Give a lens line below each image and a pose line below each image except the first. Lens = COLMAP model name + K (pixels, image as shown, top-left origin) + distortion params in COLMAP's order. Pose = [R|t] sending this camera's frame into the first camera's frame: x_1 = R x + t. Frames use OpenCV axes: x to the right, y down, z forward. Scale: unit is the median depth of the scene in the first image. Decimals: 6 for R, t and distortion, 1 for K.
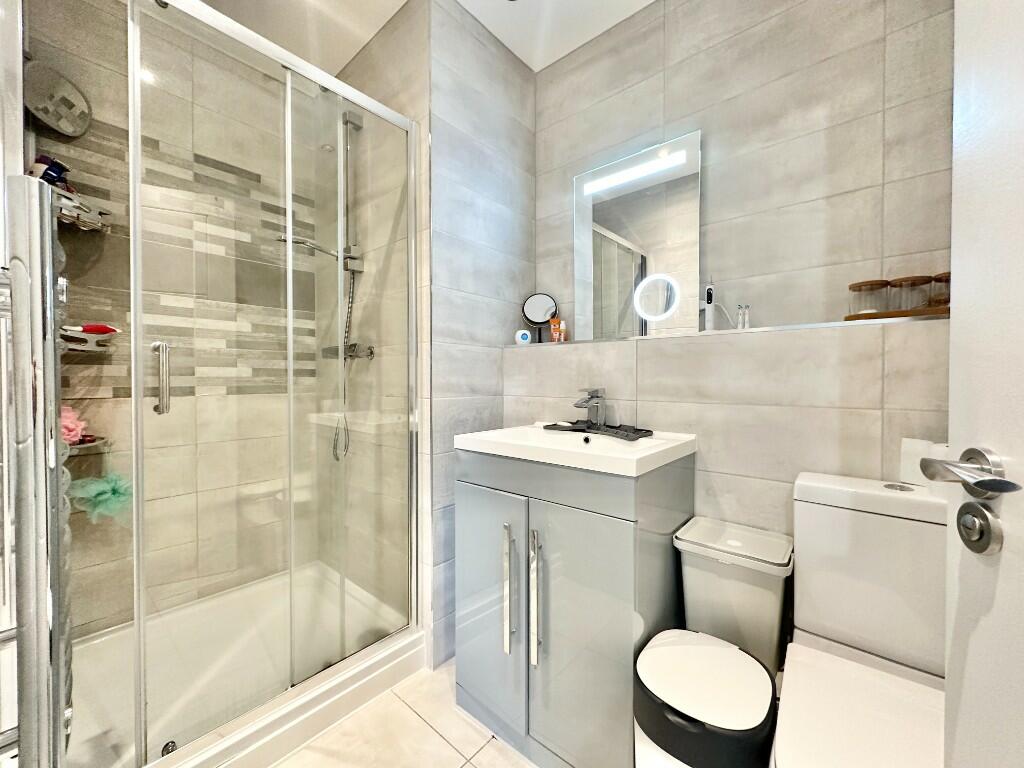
lens RADIAL K [[406.9, 0, 512.0], [0, 406.9, 384.0], [0, 0, 1]] dist [-0.000164, 0.000071]
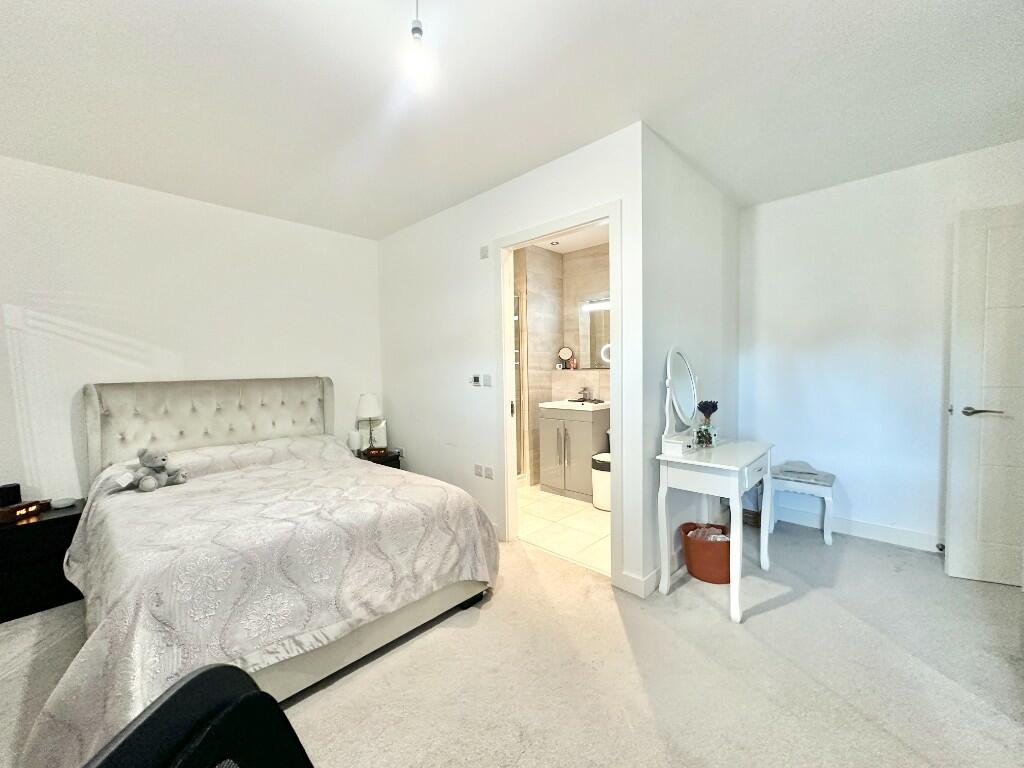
lens RADIAL K [[406.9, 0, 512.0], [0, 406.9, 384.0], [0, 0, 1]] dist [-0.000164, 0.000071]
pose [[0.998922, -0.015536, -0.043744, -0.165686], [0.017034, 0.999274, 0.034090, -0.100255], [0.043183, -0.034798, 0.998461, -1.623172]]
